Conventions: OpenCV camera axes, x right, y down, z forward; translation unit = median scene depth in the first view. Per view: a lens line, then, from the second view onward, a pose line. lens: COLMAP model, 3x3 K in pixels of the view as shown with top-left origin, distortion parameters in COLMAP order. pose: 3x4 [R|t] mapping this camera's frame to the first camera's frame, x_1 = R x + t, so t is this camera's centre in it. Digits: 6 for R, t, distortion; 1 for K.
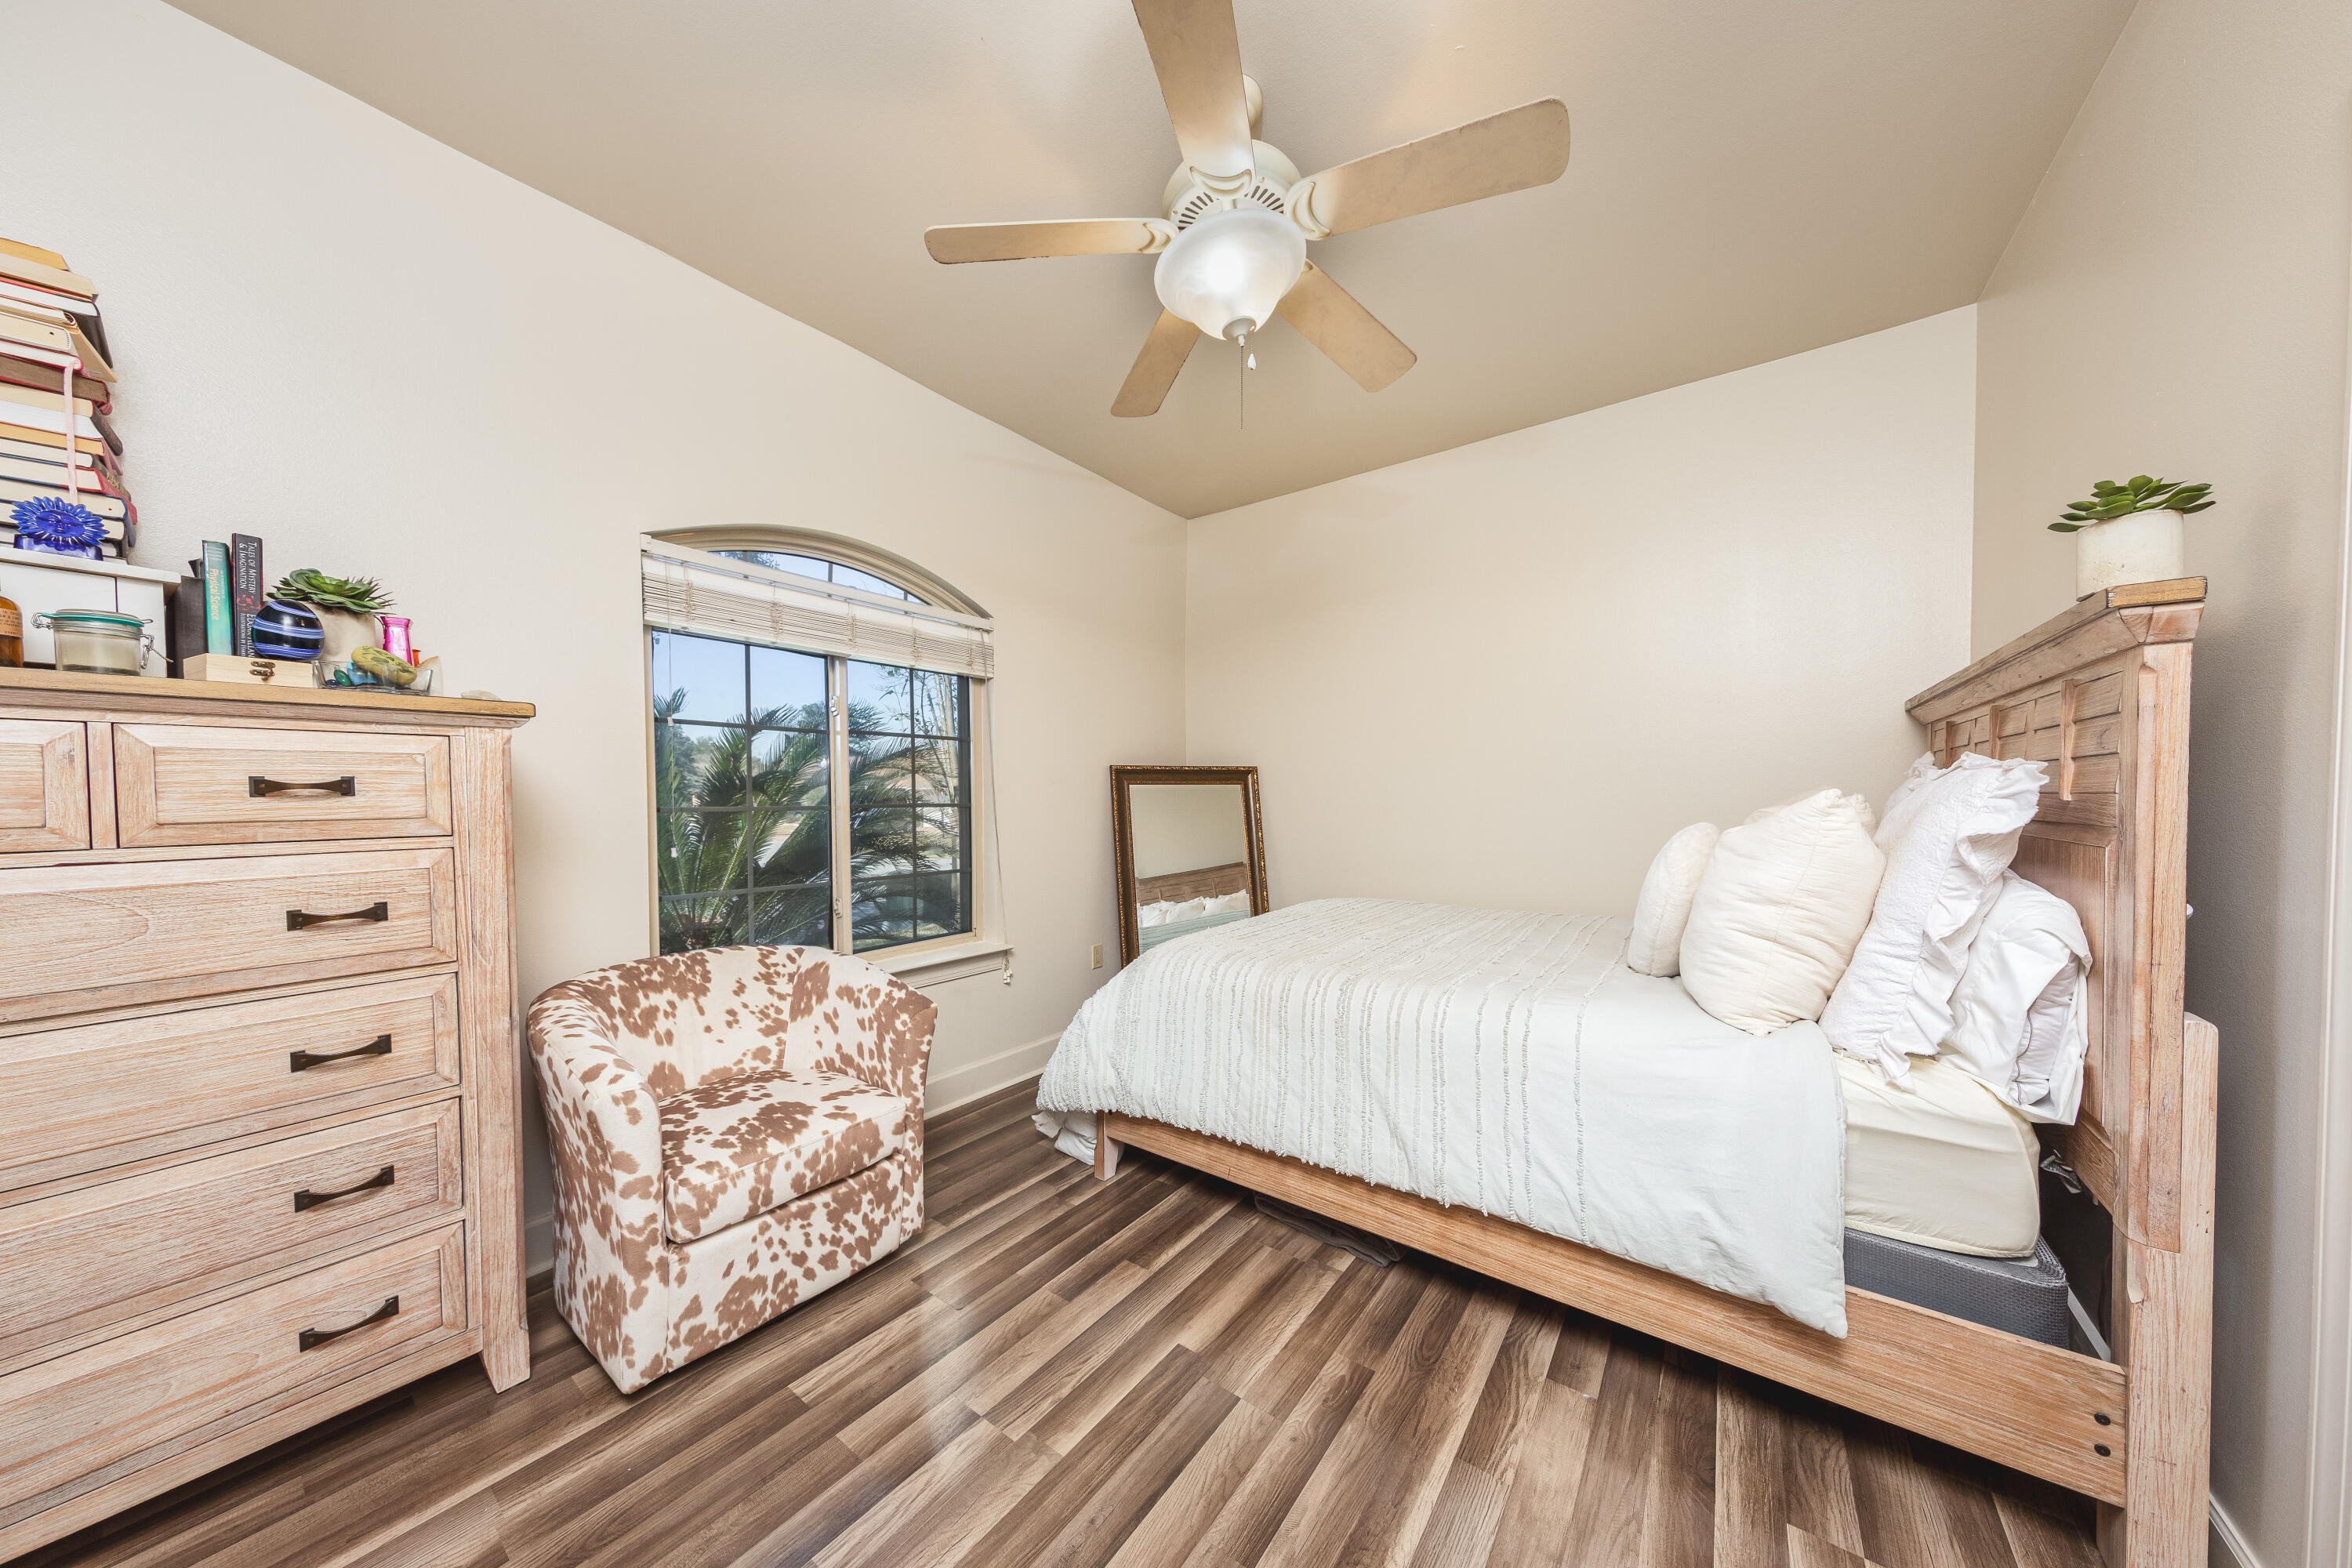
lens RADIAL K [[738.7, 0, 1191.3], [0, 738.7, 797.3], [0, 0, 1]] dist [0.001790, -0.000509]
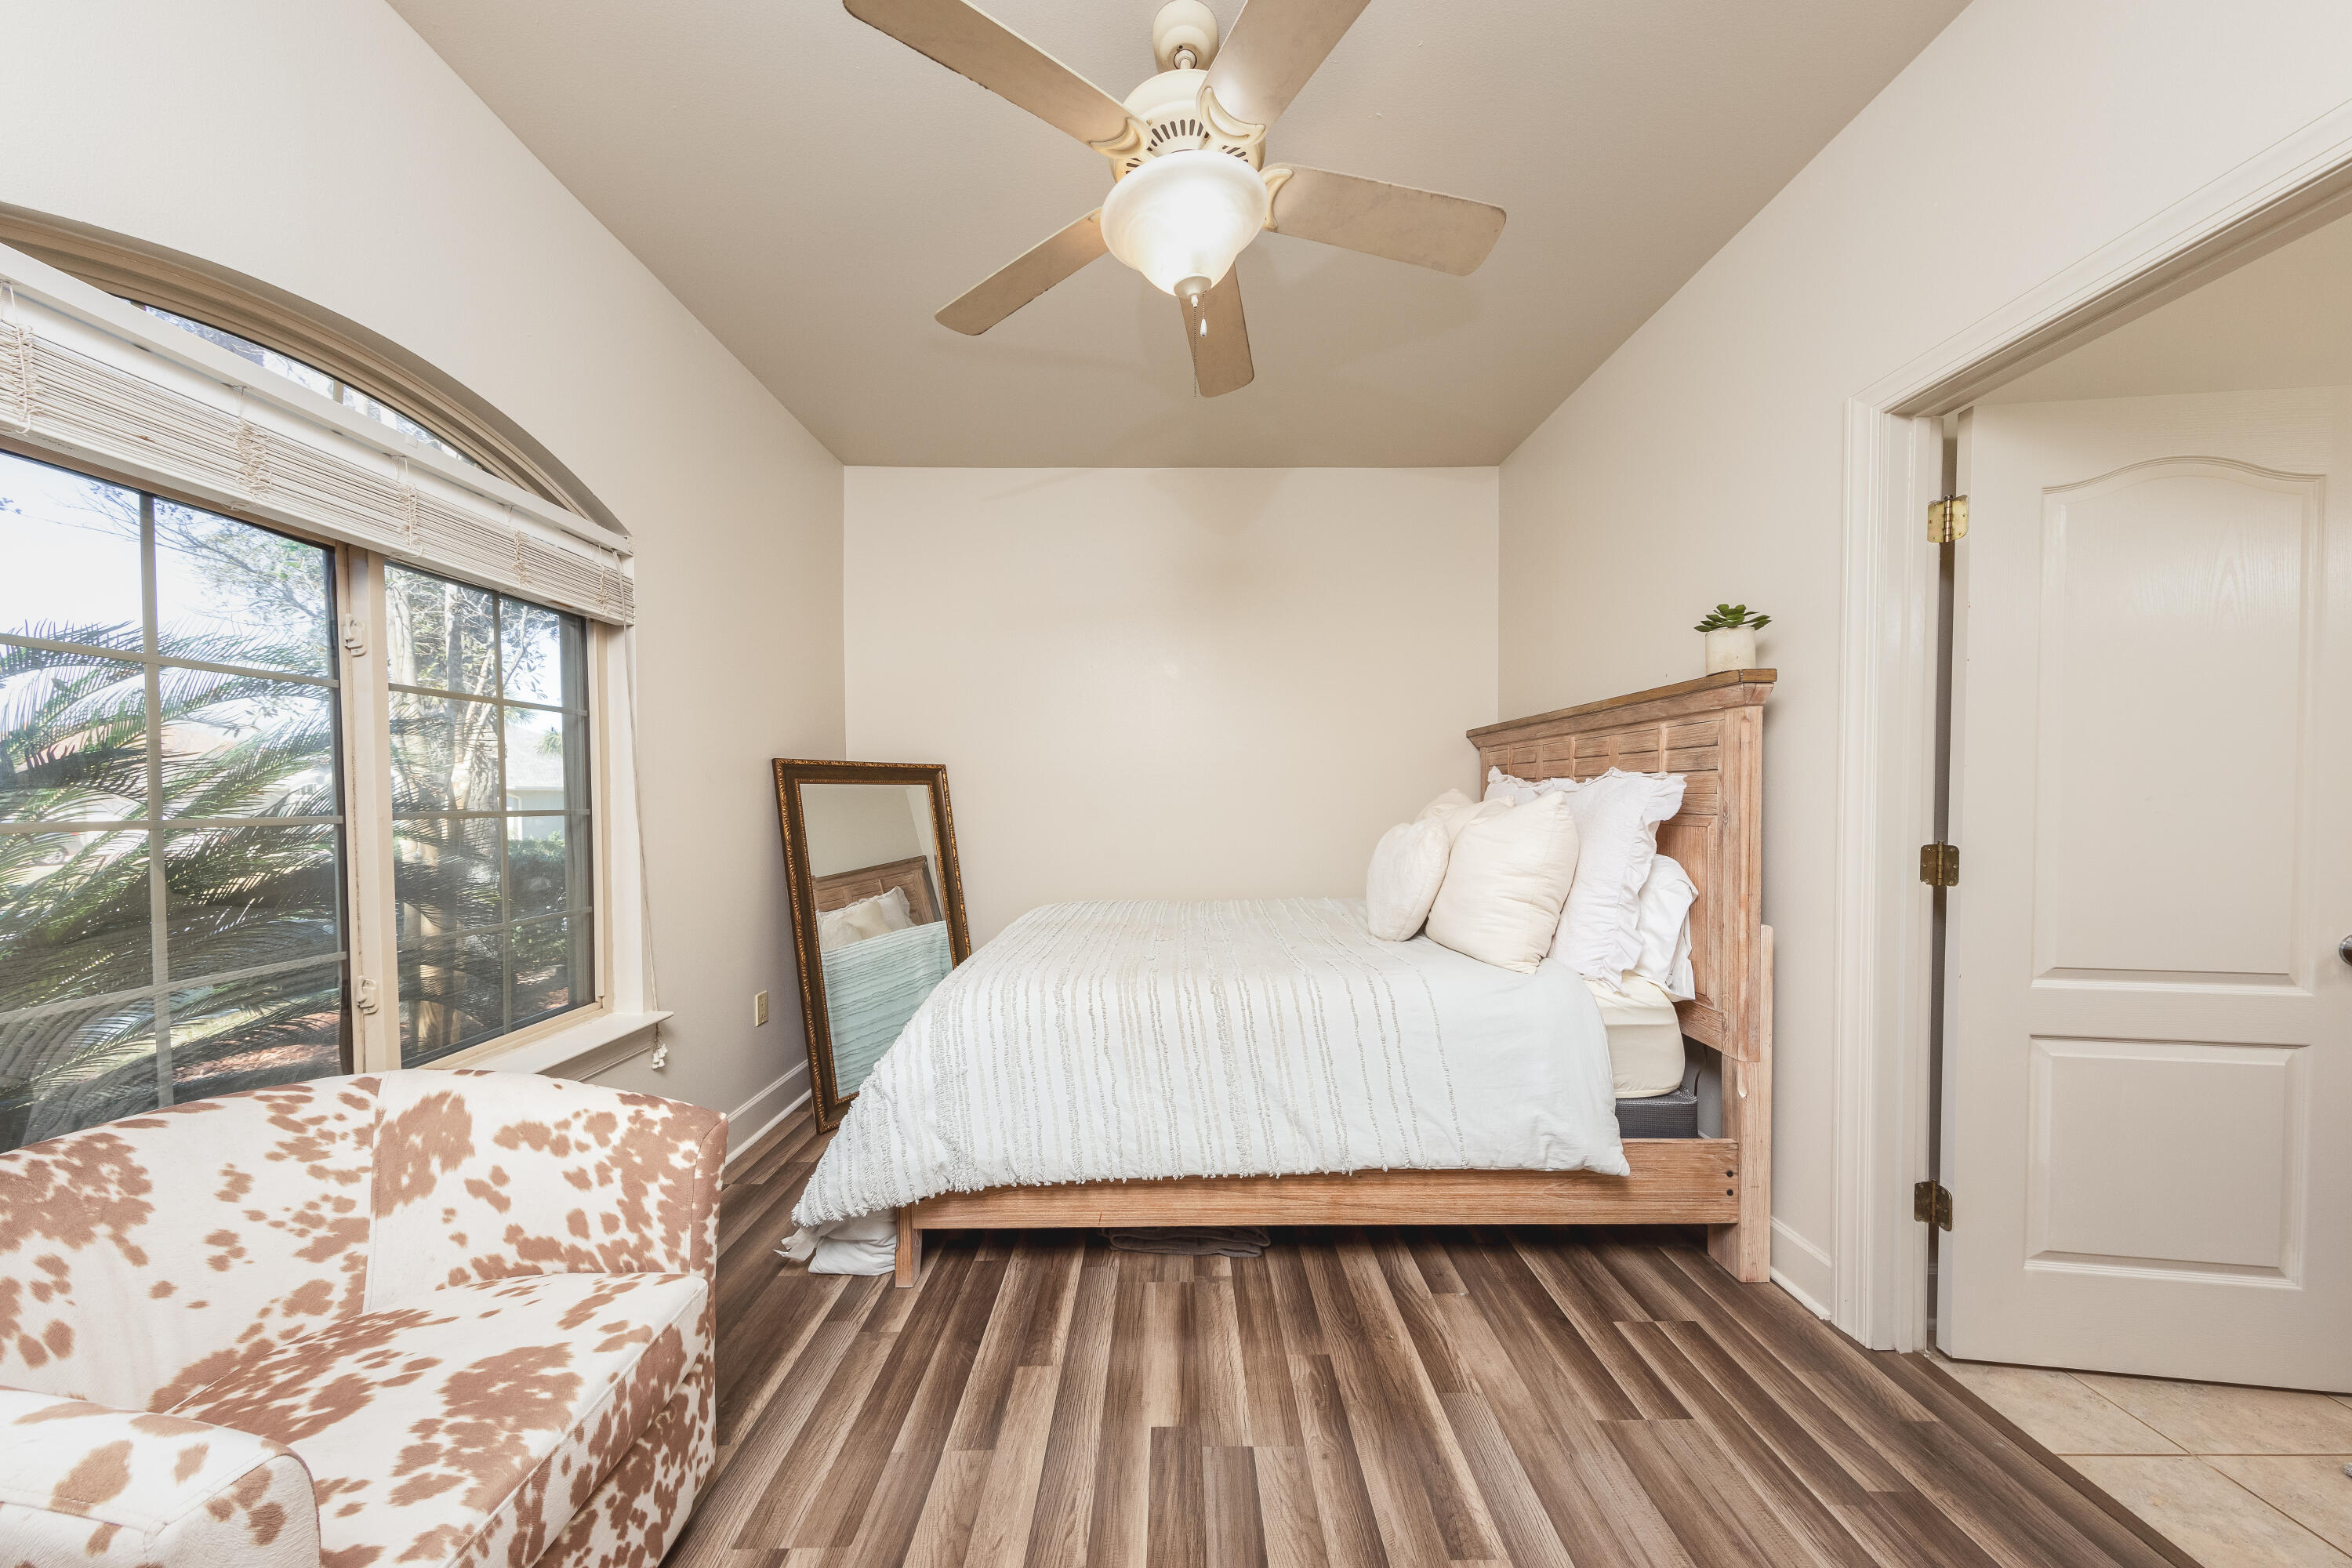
lens RADIAL K [[738.7, 0, 1177.9], [0, 738.7, 796.1], [0, 0, 1]] dist [0.001790, -0.000509]
pose [[0.803904, -0.001972, 0.594756, -0.430204], [0.003975, 0.999990, -0.002057, -0.000981], [-0.594746, 0.004018, 0.803904, 0.236826]]
